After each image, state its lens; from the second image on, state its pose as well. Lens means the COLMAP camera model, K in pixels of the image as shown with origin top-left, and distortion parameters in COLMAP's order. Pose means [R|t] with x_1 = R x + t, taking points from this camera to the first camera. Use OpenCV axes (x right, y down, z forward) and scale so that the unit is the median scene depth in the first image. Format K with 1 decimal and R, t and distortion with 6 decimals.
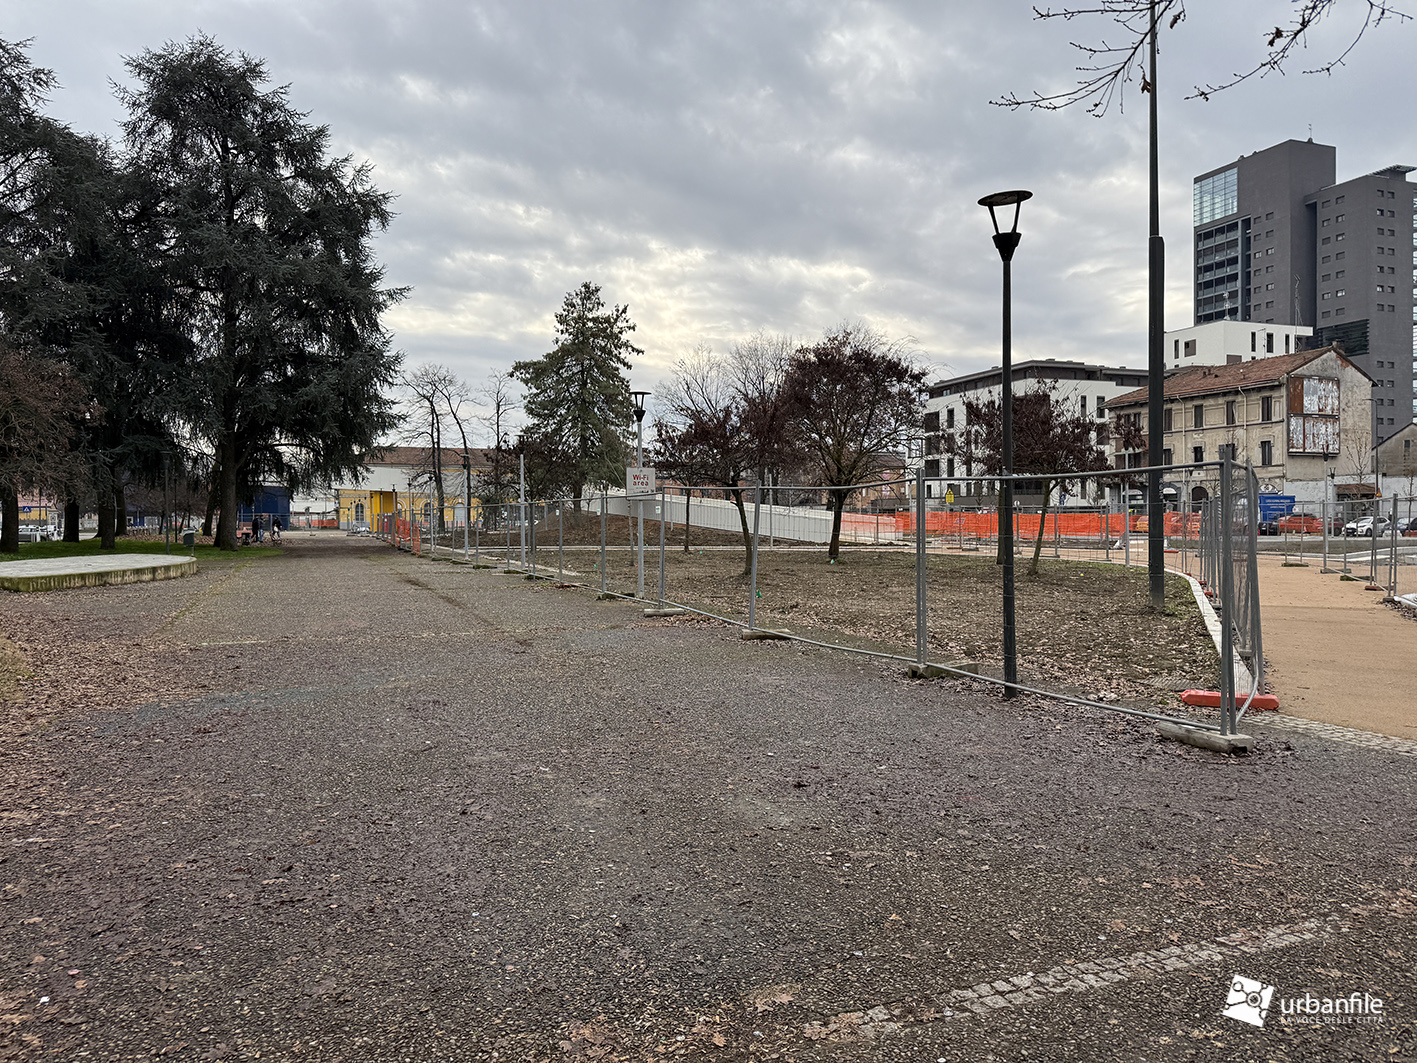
lens RADIAL K [[992.4, 0, 686.4], [0, 992.4, 531.3], [0, 0, 1]] dist [0.057493, -0.073879]
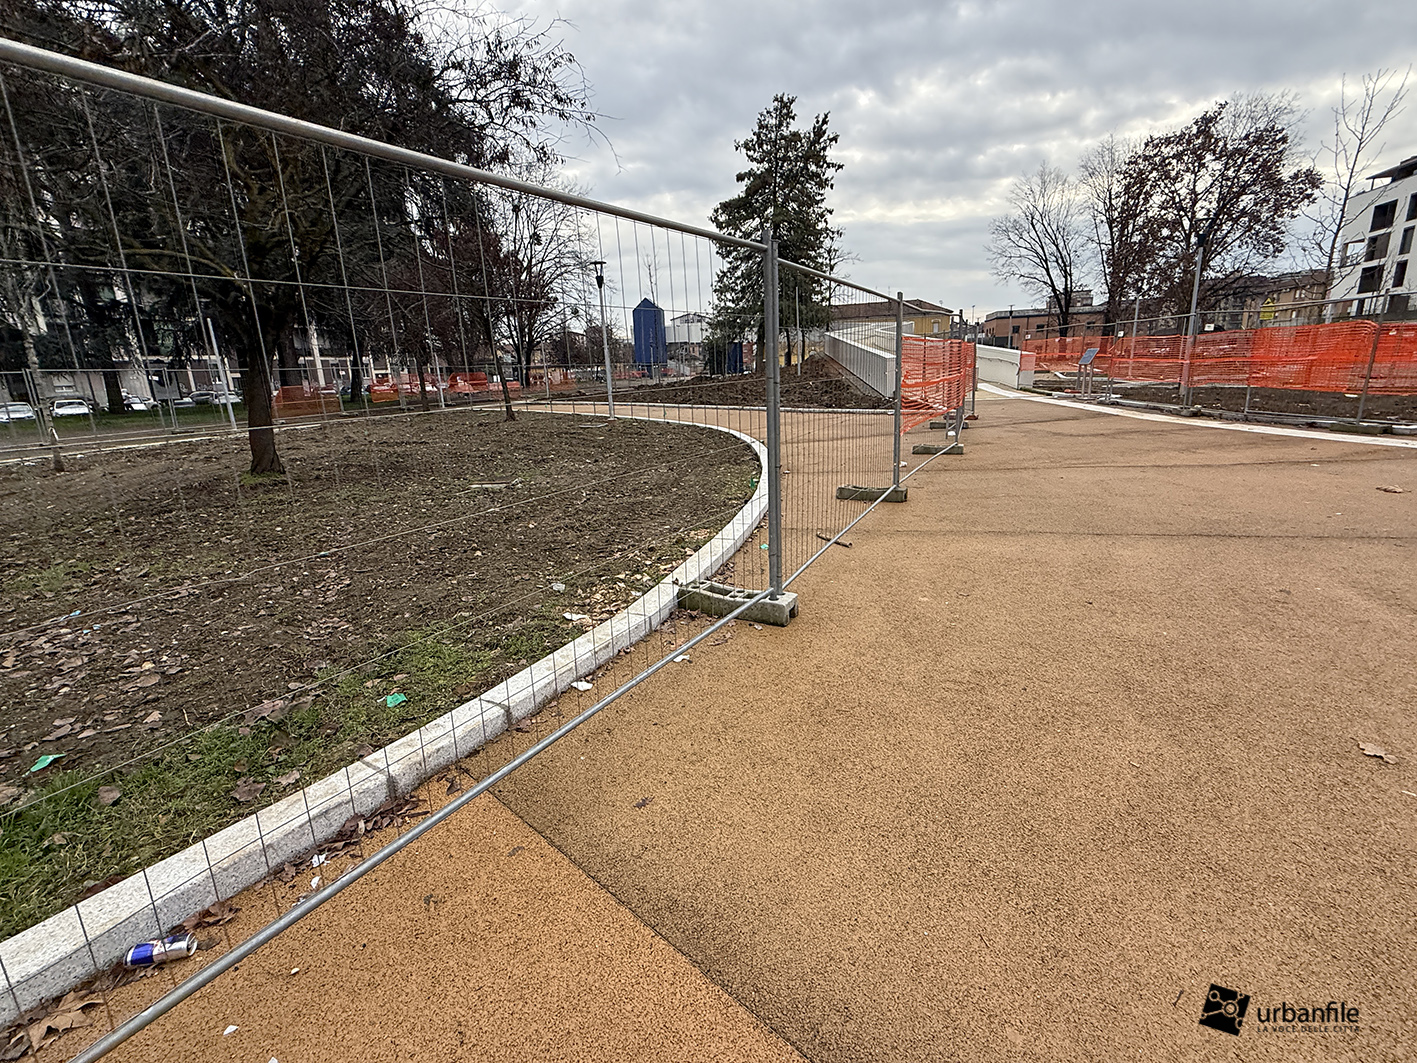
lens RADIAL K [[640.9, 0, 707.3], [0, 640.9, 533.2], [0, 0, 1]] dist [0.004143, -0.000652]
pose [[0.818659, 0.115903, -0.562462, 0.135483], [0.027959, 0.970216, 0.240621, -0.002972], [0.573598, -0.212713, 0.791036, 0.254702]]
